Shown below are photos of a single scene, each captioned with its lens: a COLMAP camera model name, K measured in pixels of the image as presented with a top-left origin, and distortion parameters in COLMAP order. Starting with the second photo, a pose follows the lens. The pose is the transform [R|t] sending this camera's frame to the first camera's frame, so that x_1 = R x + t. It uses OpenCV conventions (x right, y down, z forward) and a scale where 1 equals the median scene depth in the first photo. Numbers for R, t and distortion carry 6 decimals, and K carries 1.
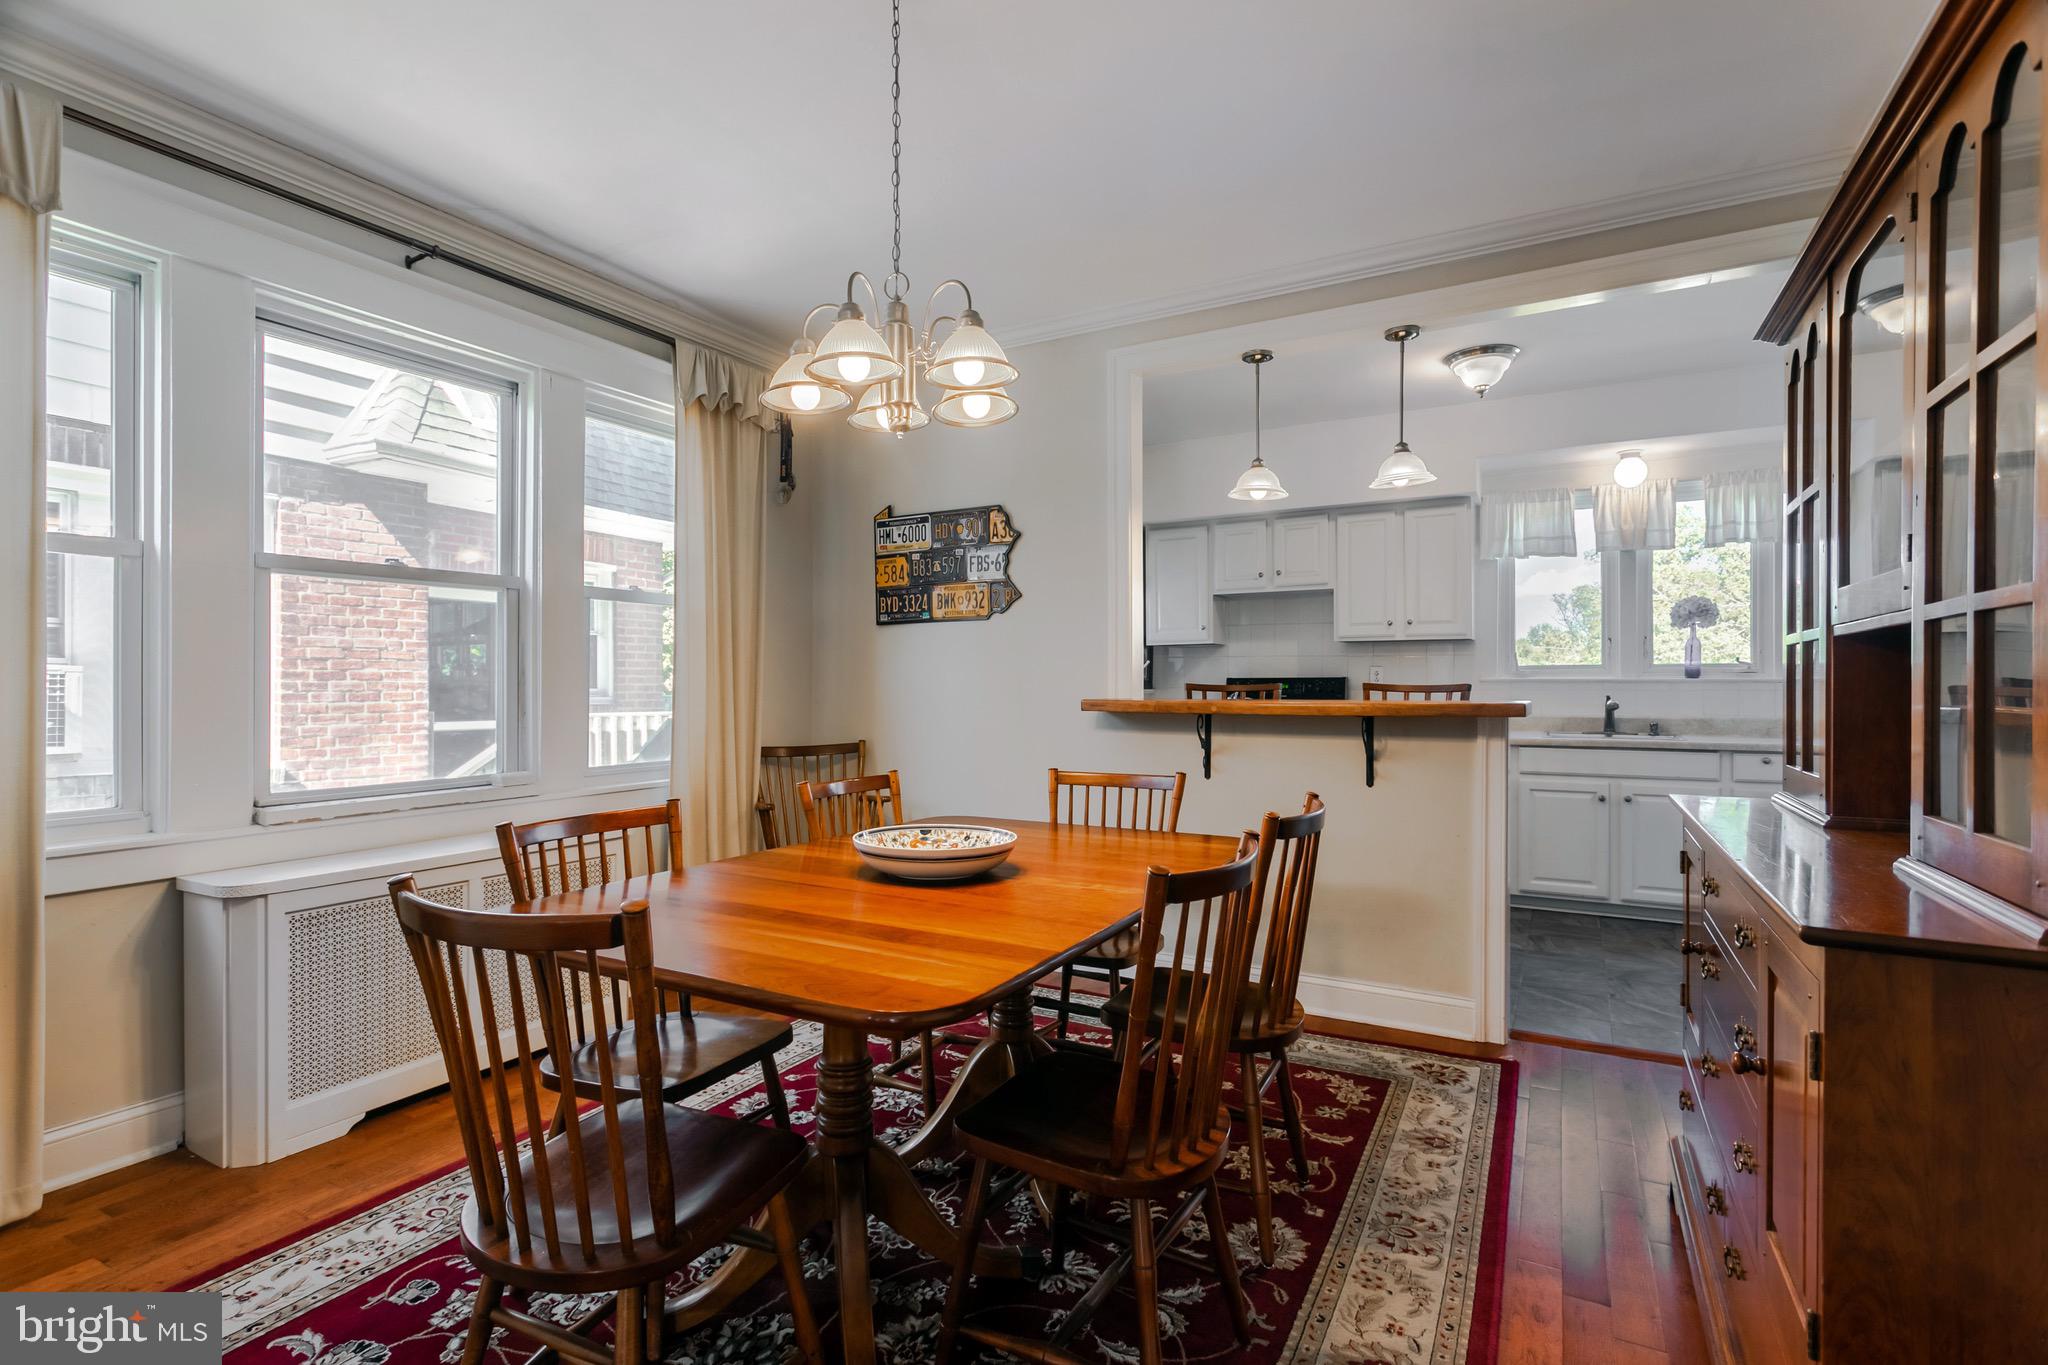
lens RADIAL K [[967.3, 0, 1023.8], [0, 967.3, 675.6], [0, 0, 1]] dist [-0.000606, -0.000169]
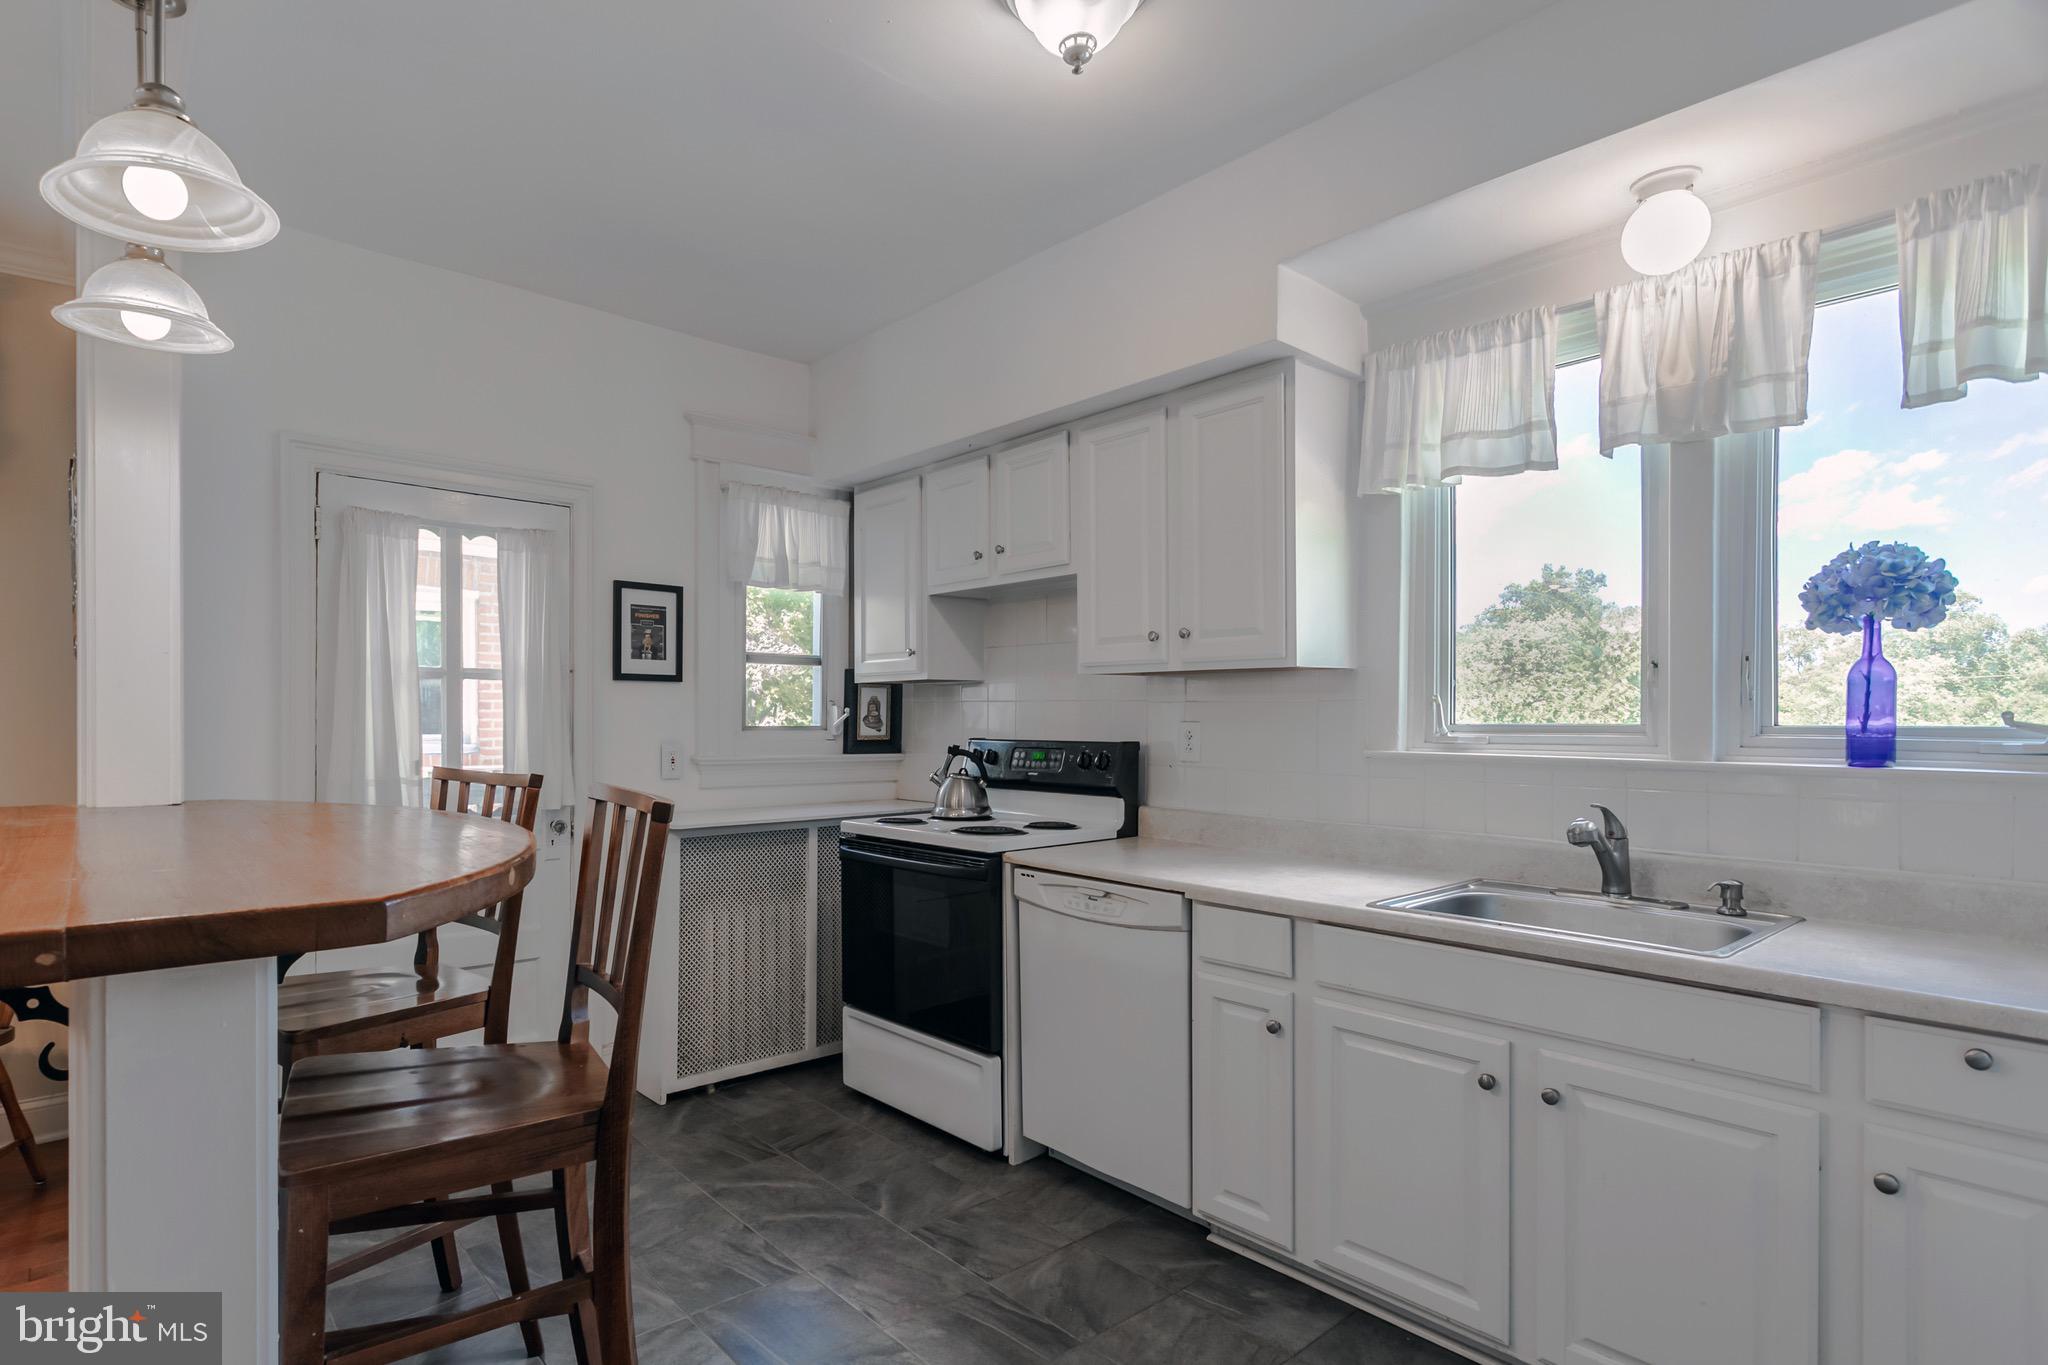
lens RADIAL K [[1053.0, 0, 945.2], [0, 1053.0, 725.9], [0, 0, 1]] dist [0.003330, 0.000879]
pose [[0.932106, 0.004815, -0.362154, 0.507370], [-0.002694, 0.999976, 0.006361, -0.014444], [0.362176, -0.004953, 0.932097, 0.494418]]
